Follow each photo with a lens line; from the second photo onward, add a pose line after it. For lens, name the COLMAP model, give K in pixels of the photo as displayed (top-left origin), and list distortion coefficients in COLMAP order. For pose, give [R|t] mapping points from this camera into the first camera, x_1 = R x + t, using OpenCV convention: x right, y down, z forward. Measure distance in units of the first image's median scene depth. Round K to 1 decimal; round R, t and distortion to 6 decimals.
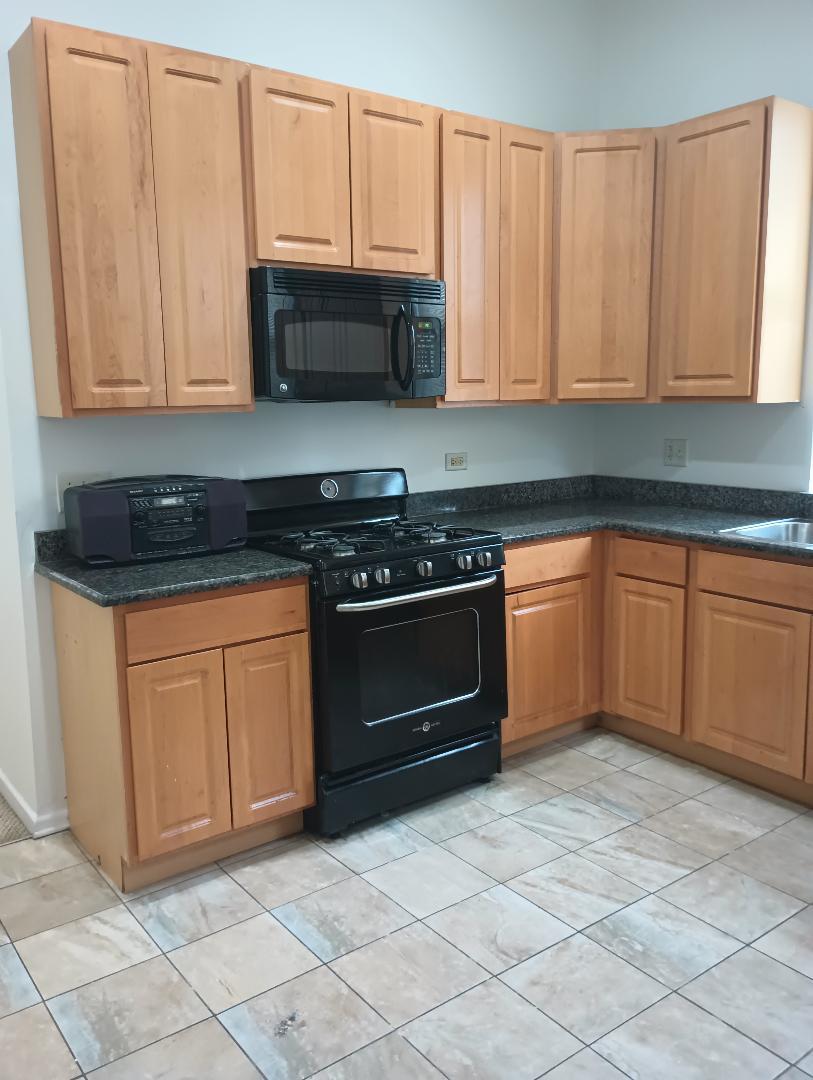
lens RADIAL K [[899.7, 0, 410.4], [0, 899.7, 538.0], [0, 0, 1]] dist [0.054905, -0.066662]
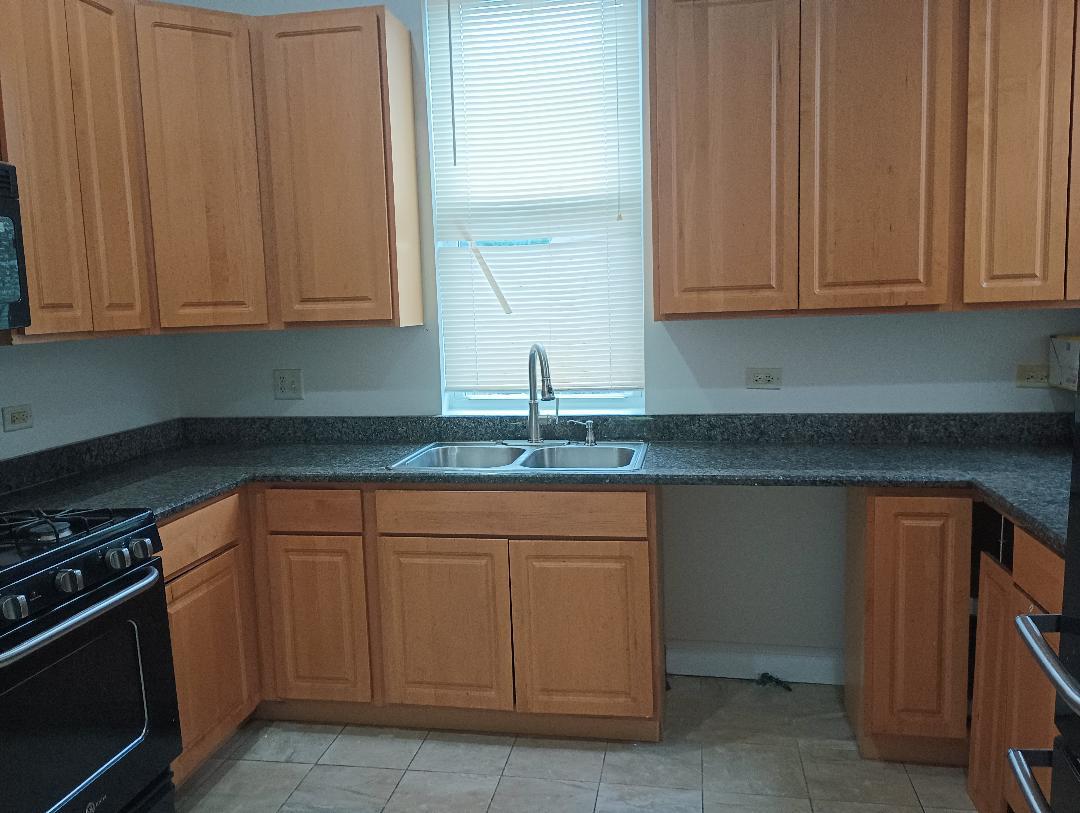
lens RADIAL K [[899.7, 0, 537.9], [0, 899.7, 412.4], [0, 0, 1]] dist [0.054905, -0.066662]
pose [[0.733518, -0.092766, 0.673309, -0.169538], [0.130404, 0.991446, -0.005468, -0.040140], [-0.667042, 0.091813, 0.739341, 0.240325]]
